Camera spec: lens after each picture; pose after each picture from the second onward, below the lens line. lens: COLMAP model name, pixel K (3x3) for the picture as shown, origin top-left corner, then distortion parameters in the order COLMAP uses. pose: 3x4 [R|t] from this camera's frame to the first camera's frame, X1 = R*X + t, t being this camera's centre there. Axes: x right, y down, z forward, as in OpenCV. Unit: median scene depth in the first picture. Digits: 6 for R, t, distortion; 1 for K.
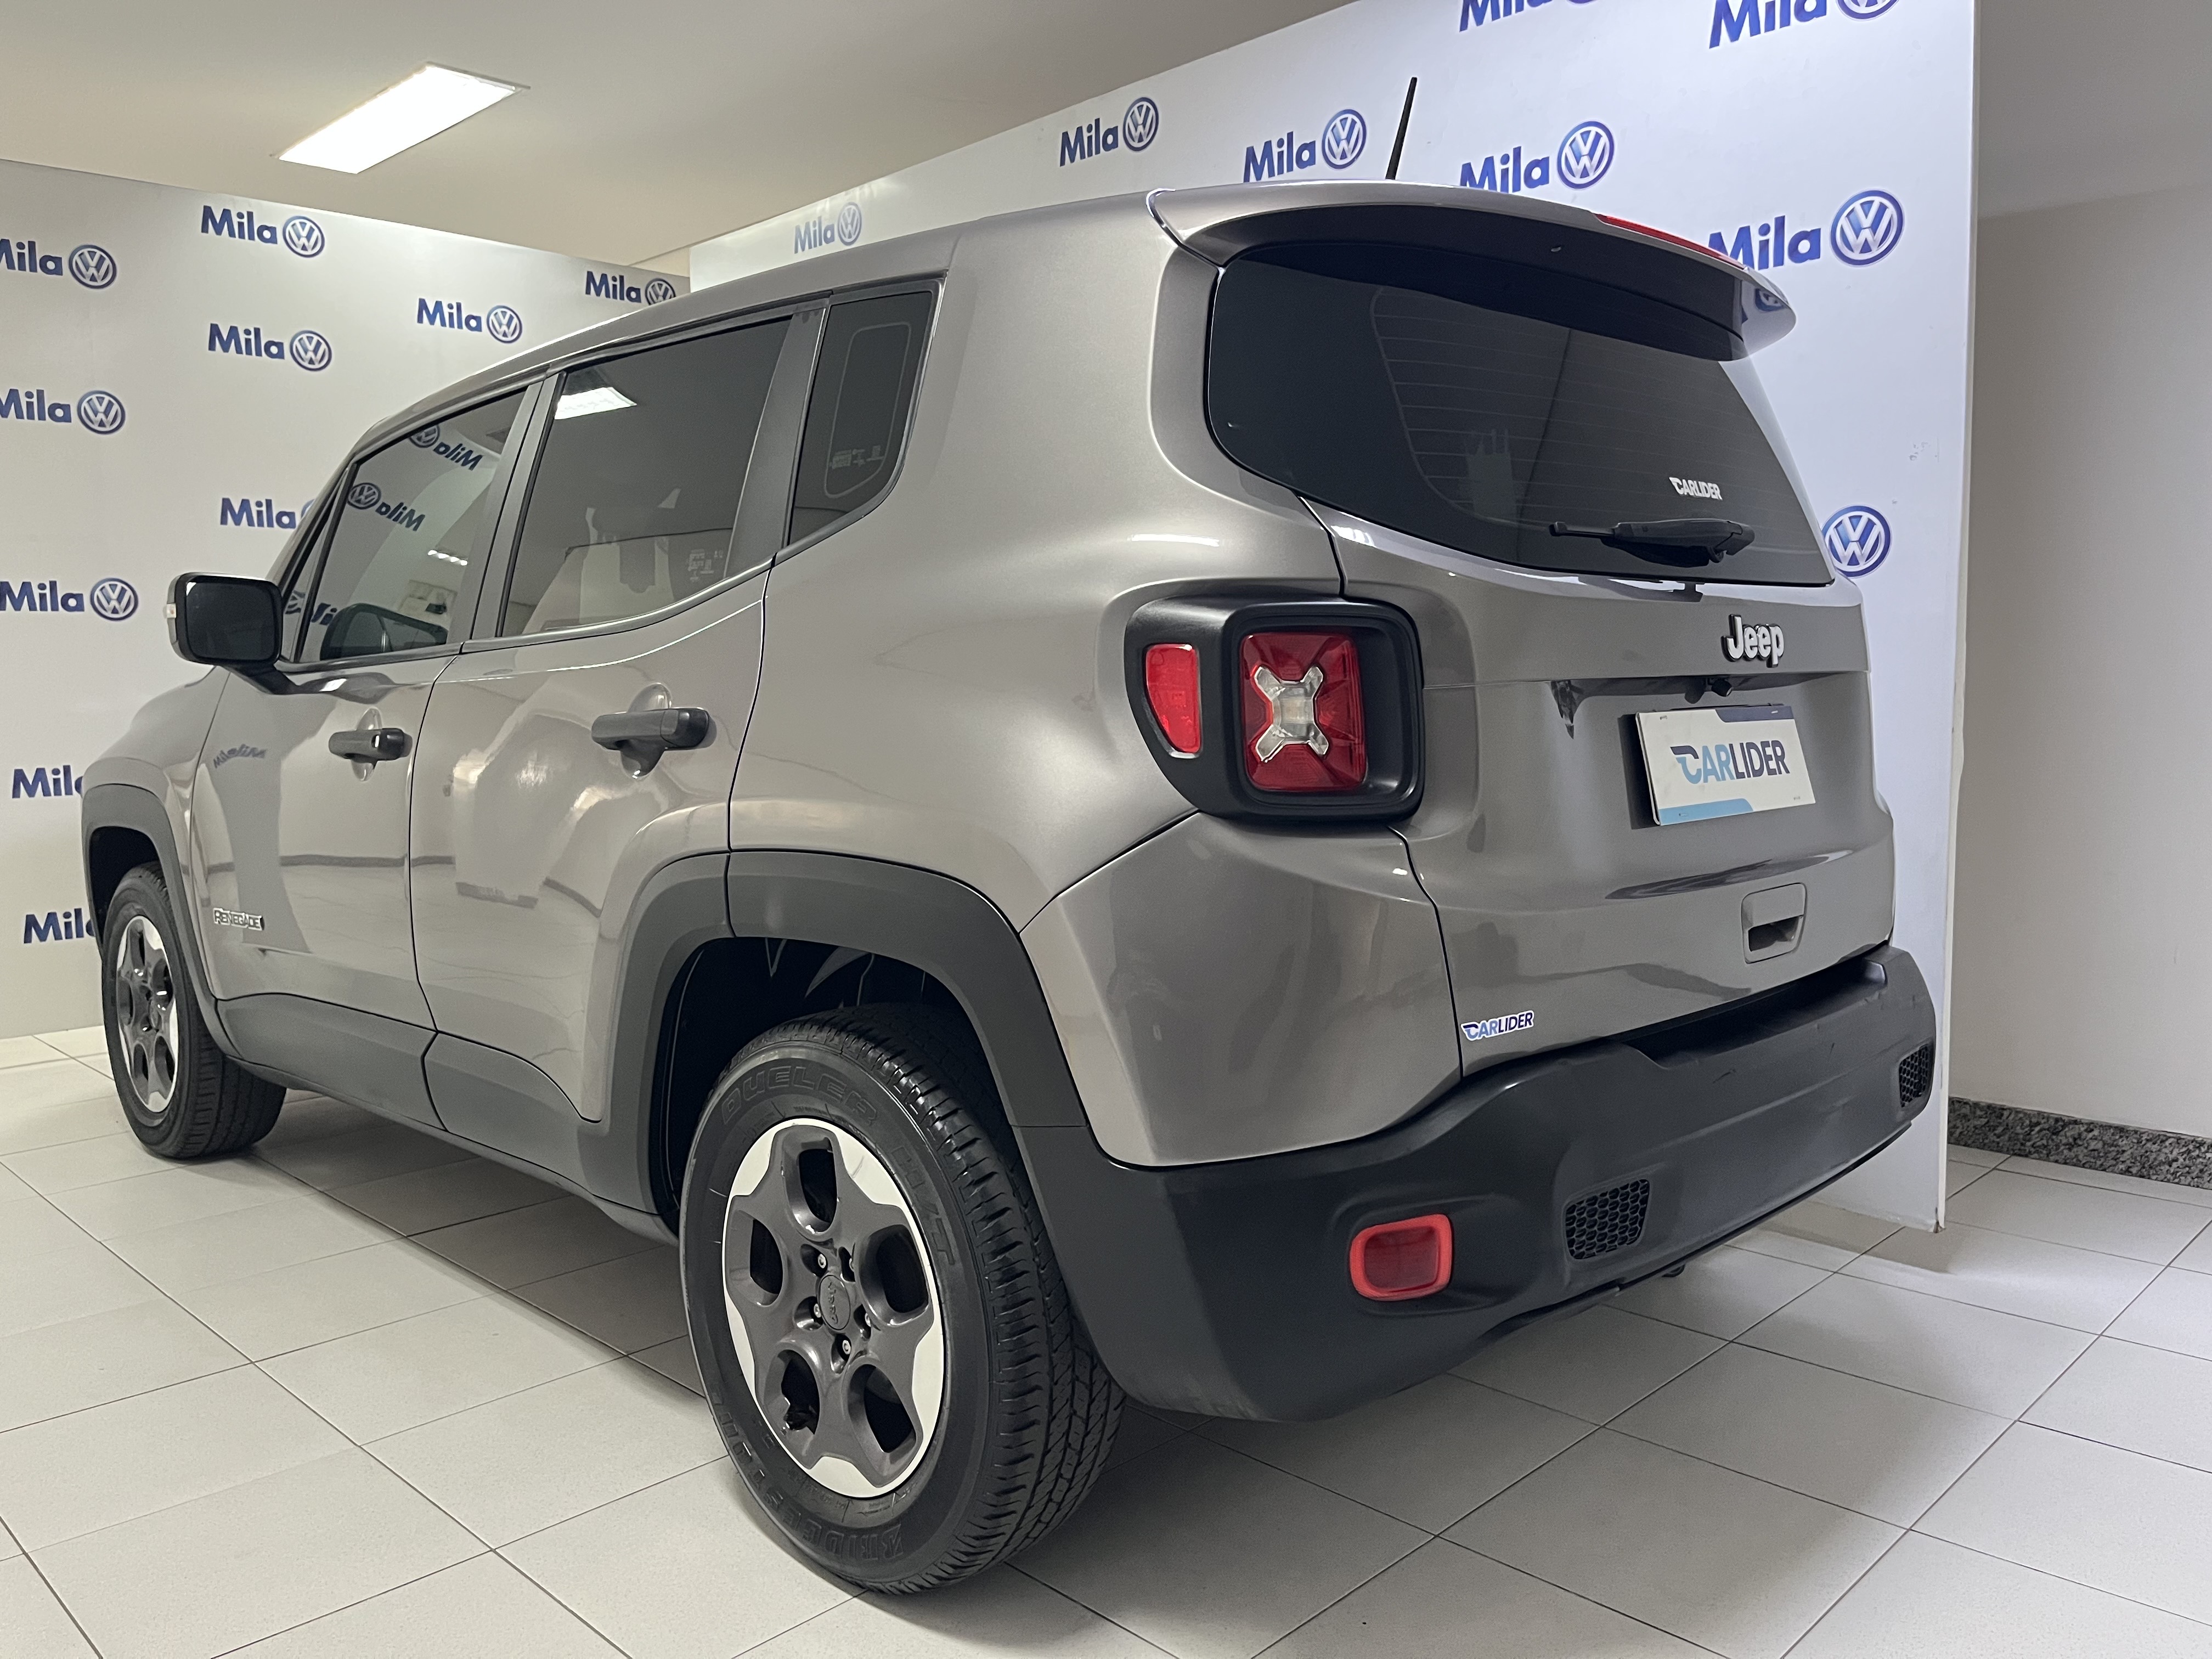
lens RADIAL K [[1664.9, 0, 1105.7], [0, 1664.9, 809.8], [0, 0, 1]] dist [0.048831, -0.073218]
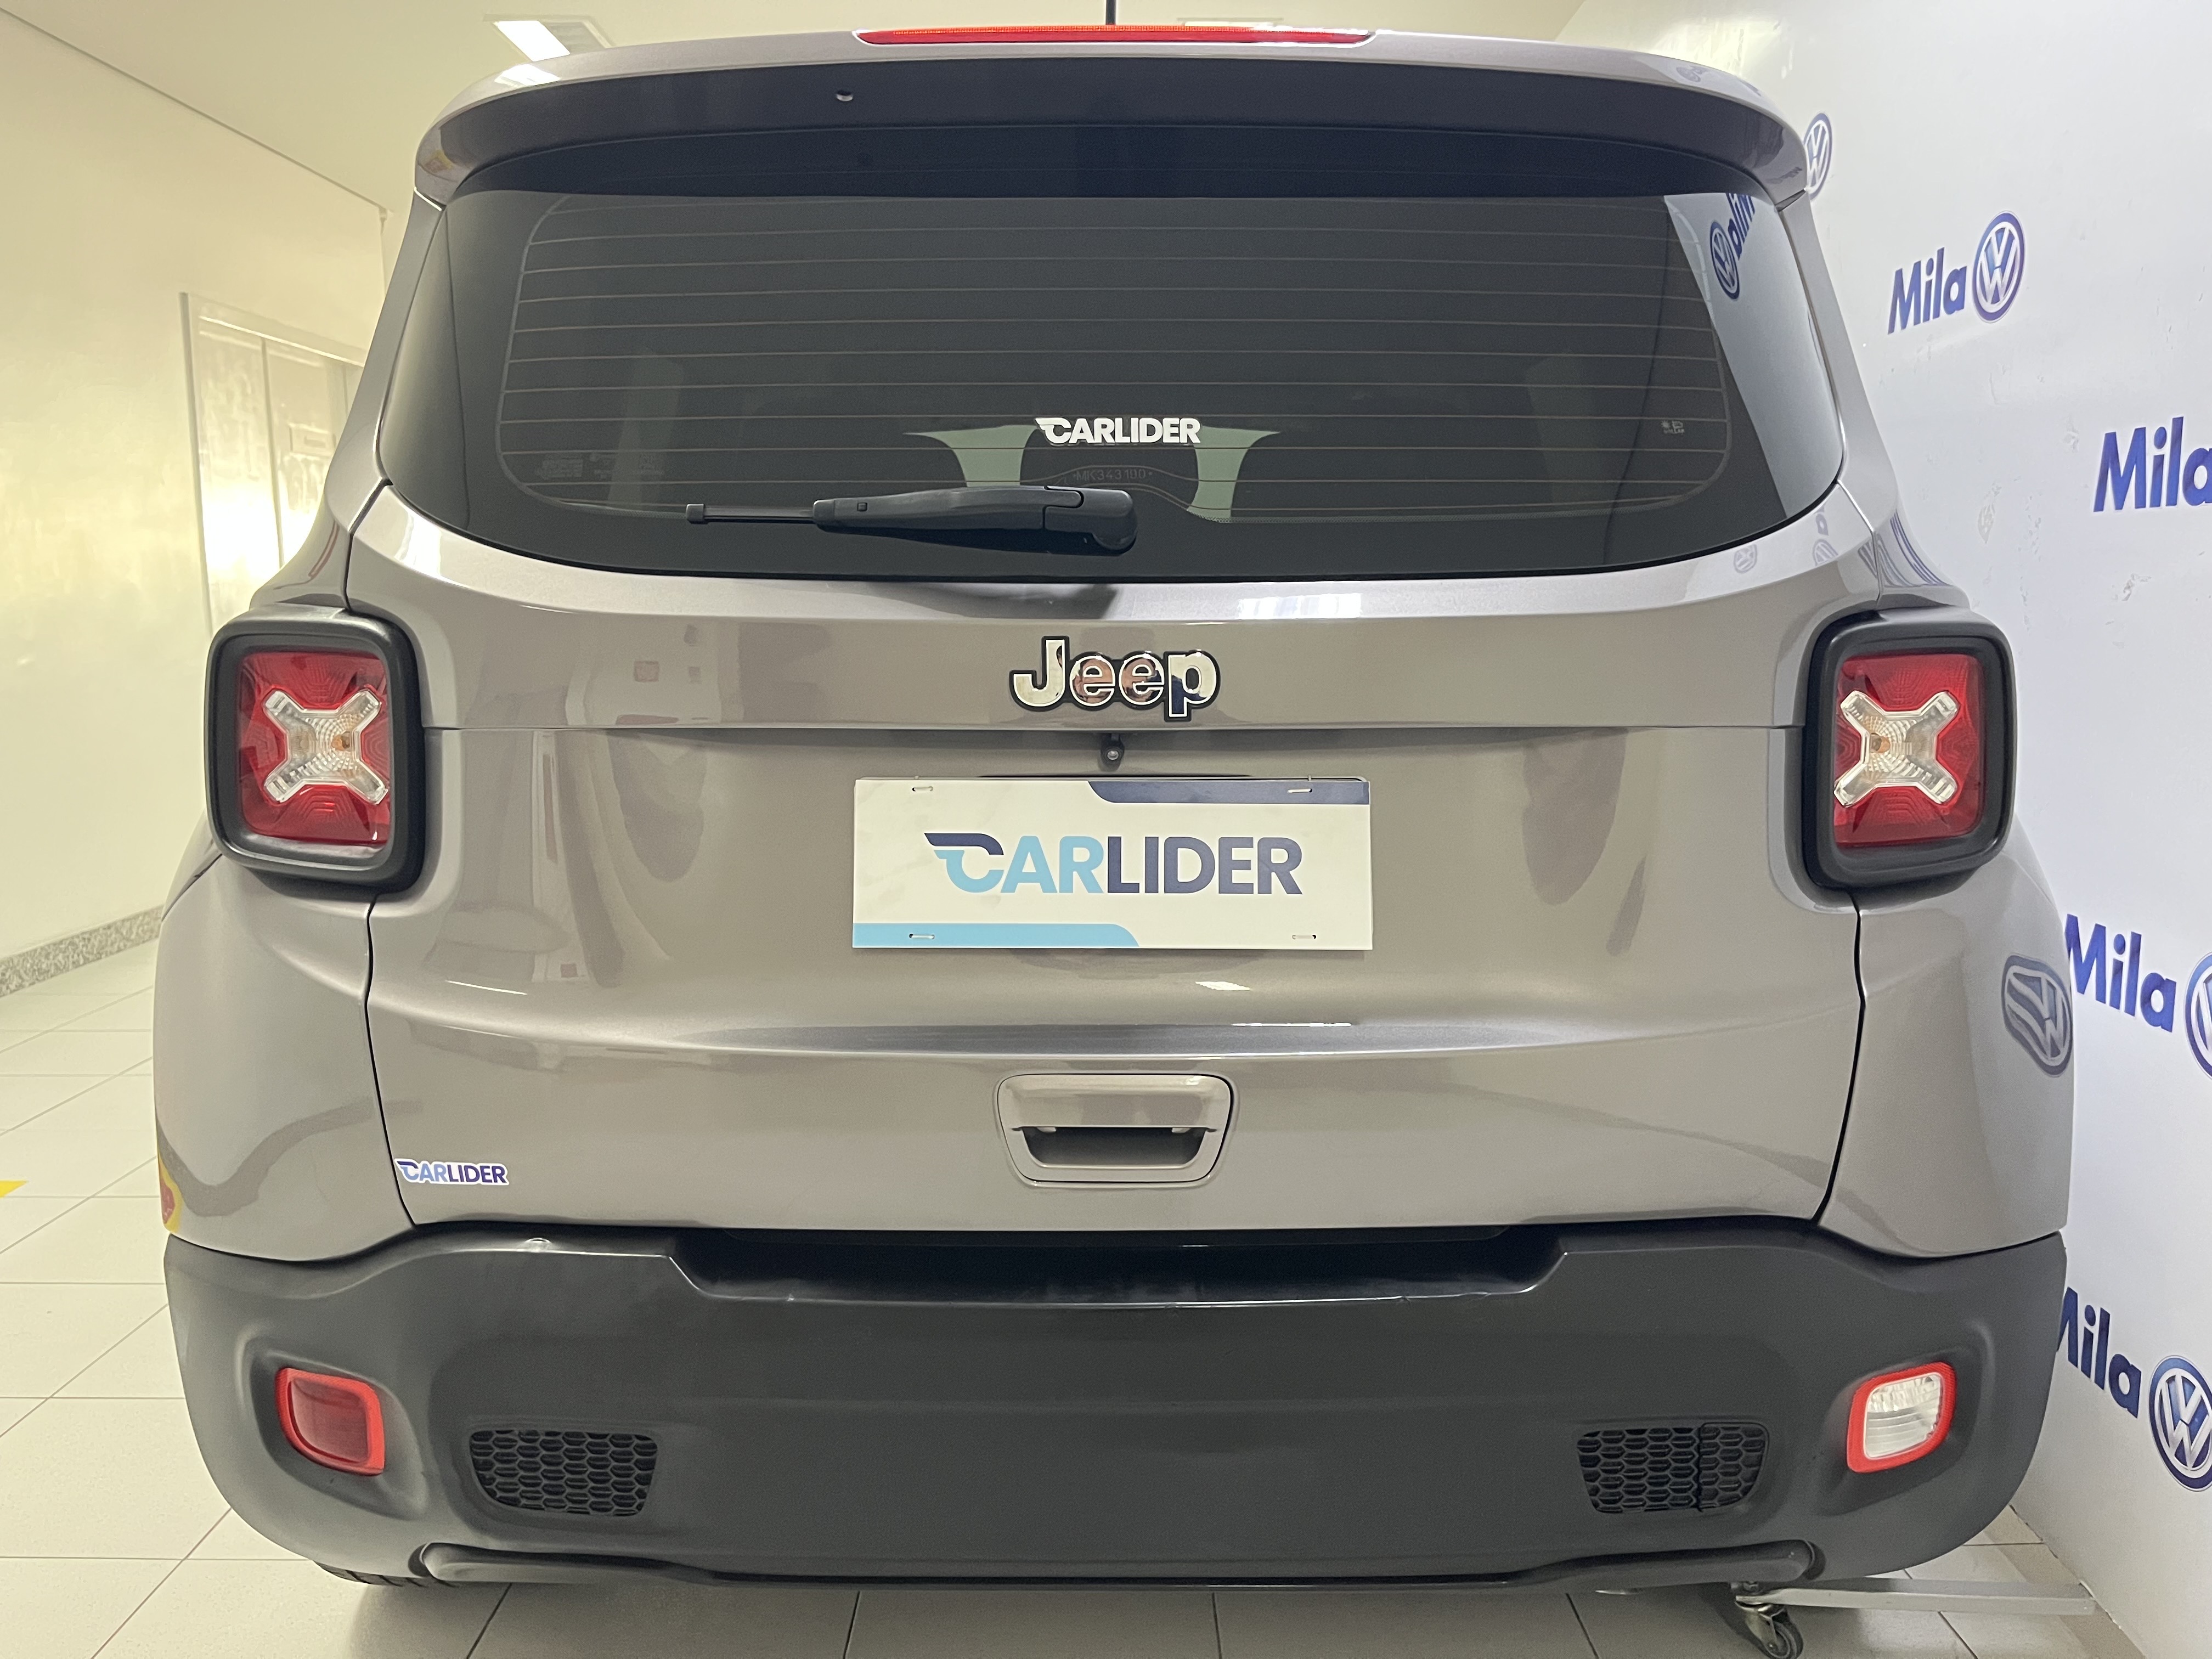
lens RADIAL K [[1664.9, 0, 1109.9], [0, 1664.9, 828.6], [0, 0, 1]] dist [0.048831, -0.073218]
pose [[0.718445, 0.084235, -0.690464, 0.833894], [-0.069450, 0.996367, 0.049289, -0.075825], [0.692108, 0.012542, 0.721685, 0.553873]]
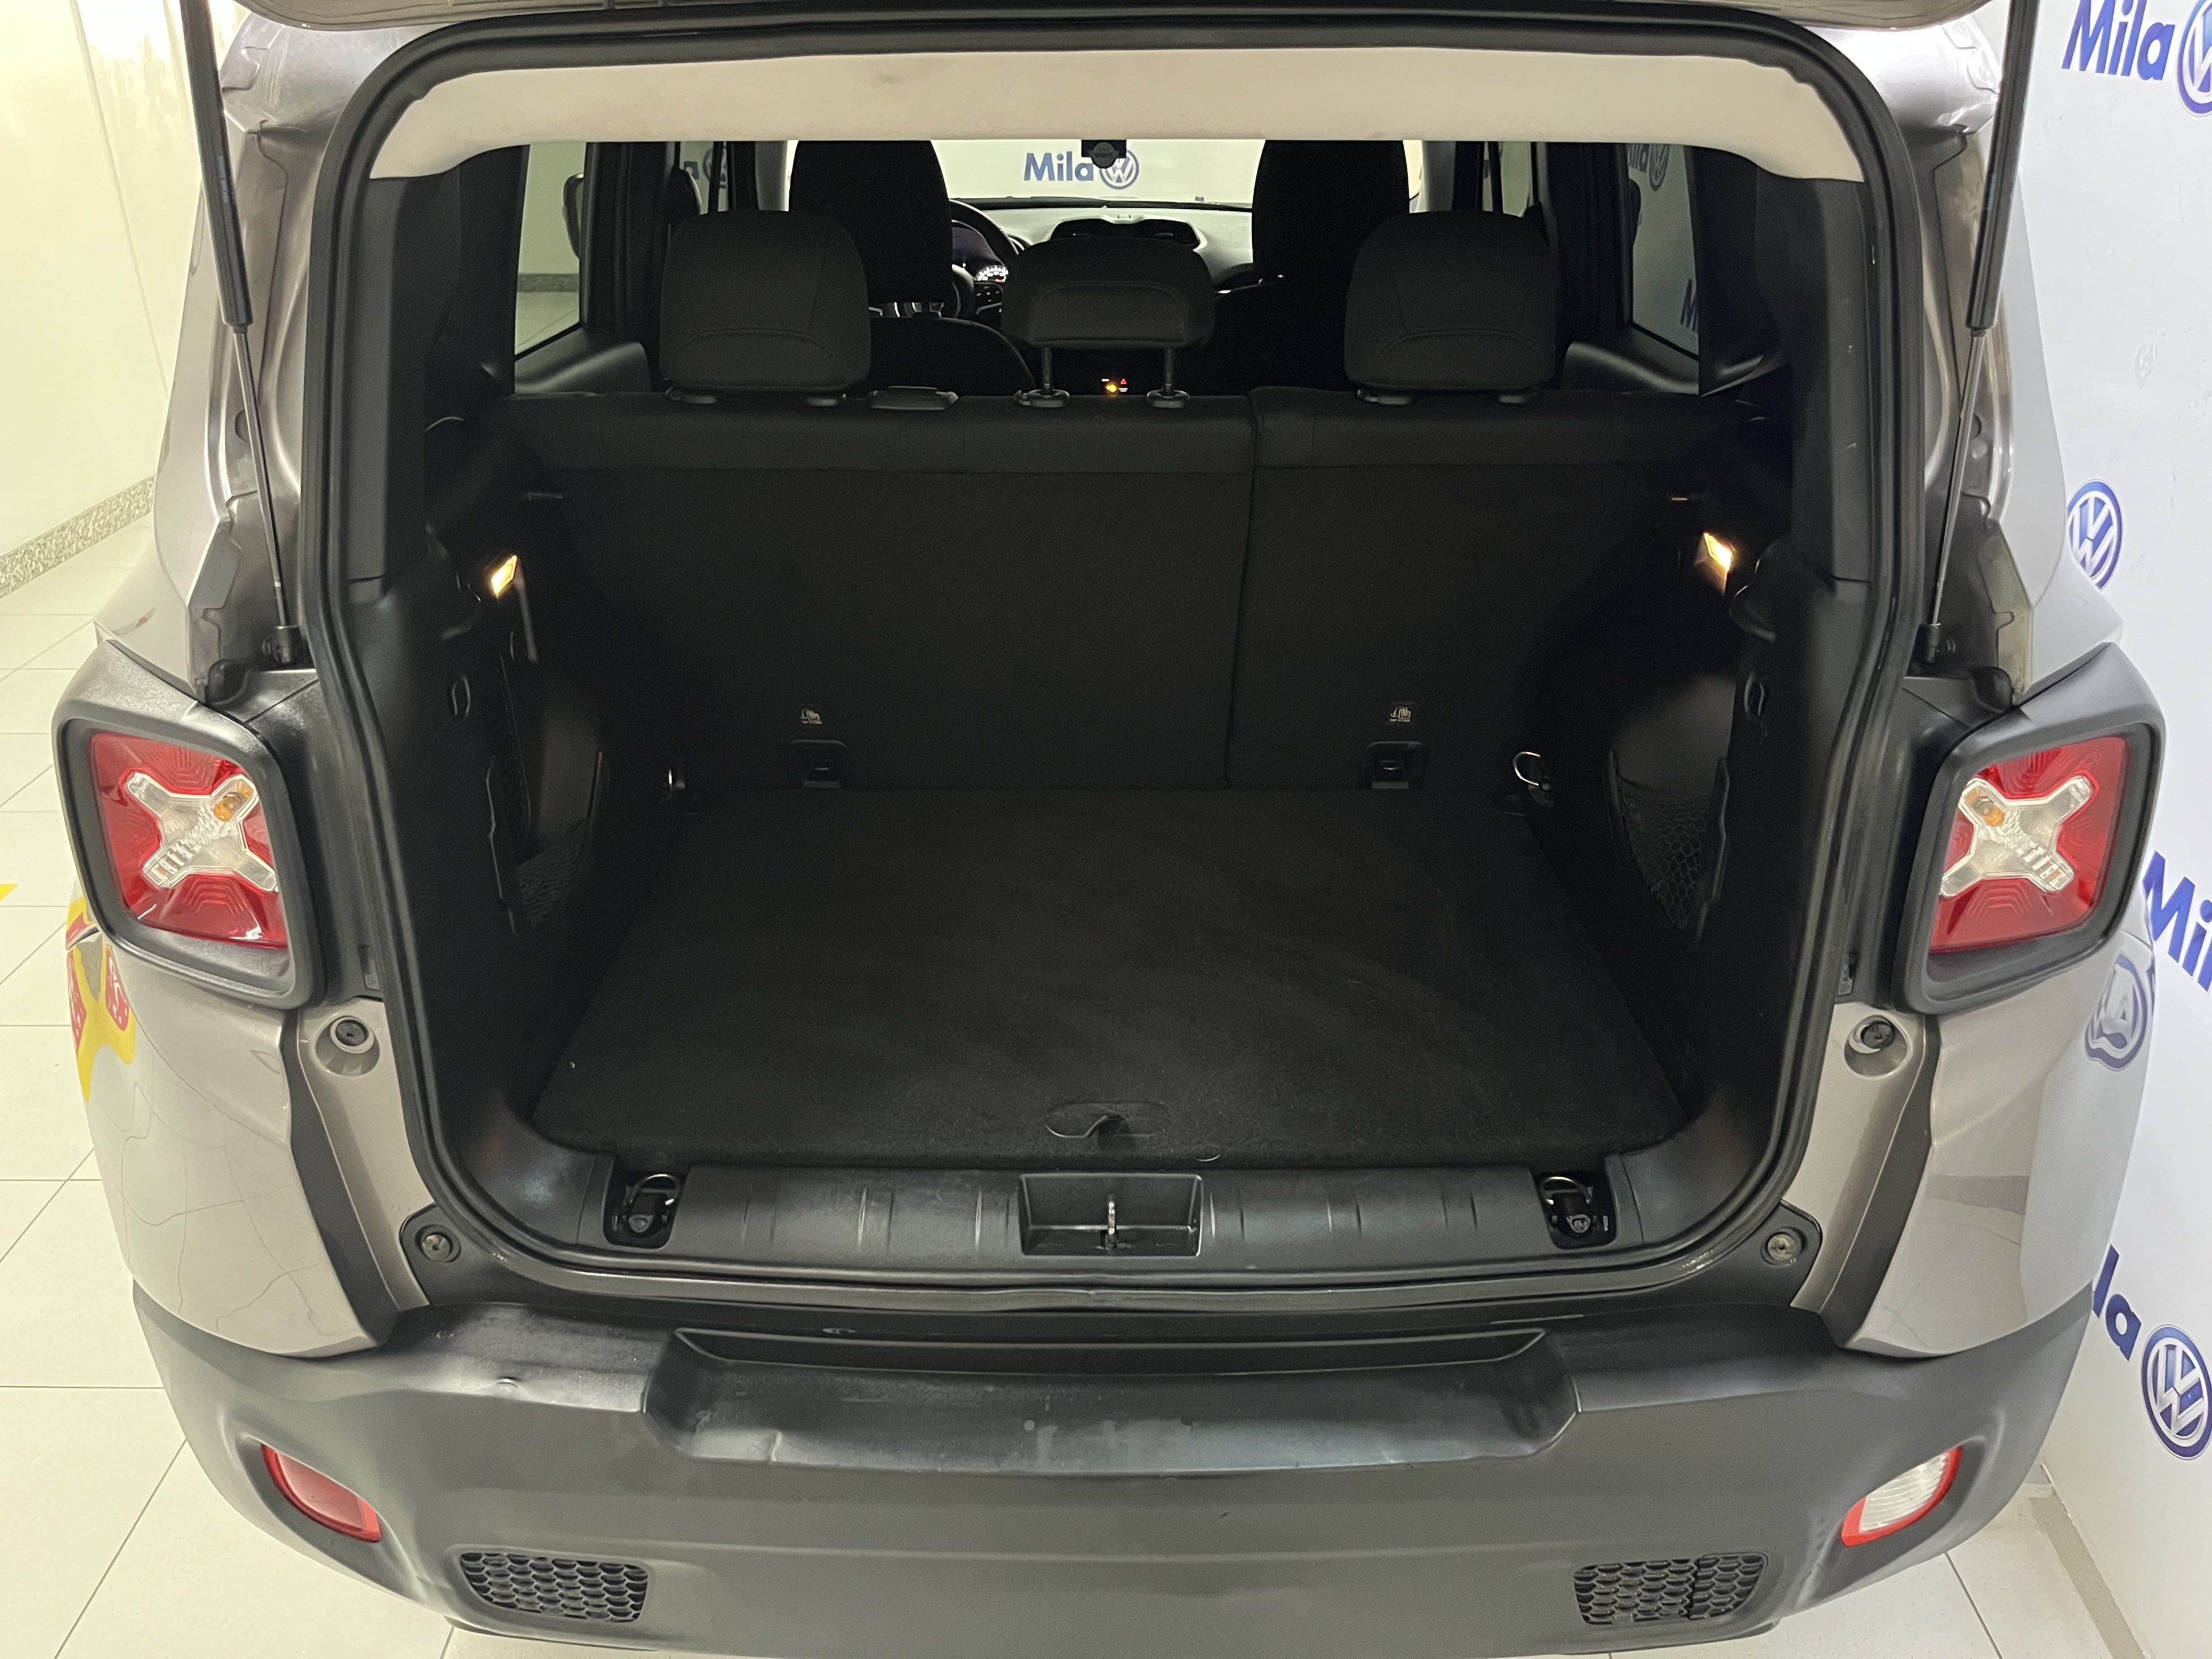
lens RADIAL K [[1664.9, 0, 1100.7], [0, 1664.9, 834.2], [0, 0, 1]] dist [0.048831, -0.073218]
pose [[0.713844, 0.300212, -0.632693, 0.728031], [-0.068856, 0.929164, 0.363199, -0.305487], [0.696912, -0.215702, 0.683949, 0.645097]]
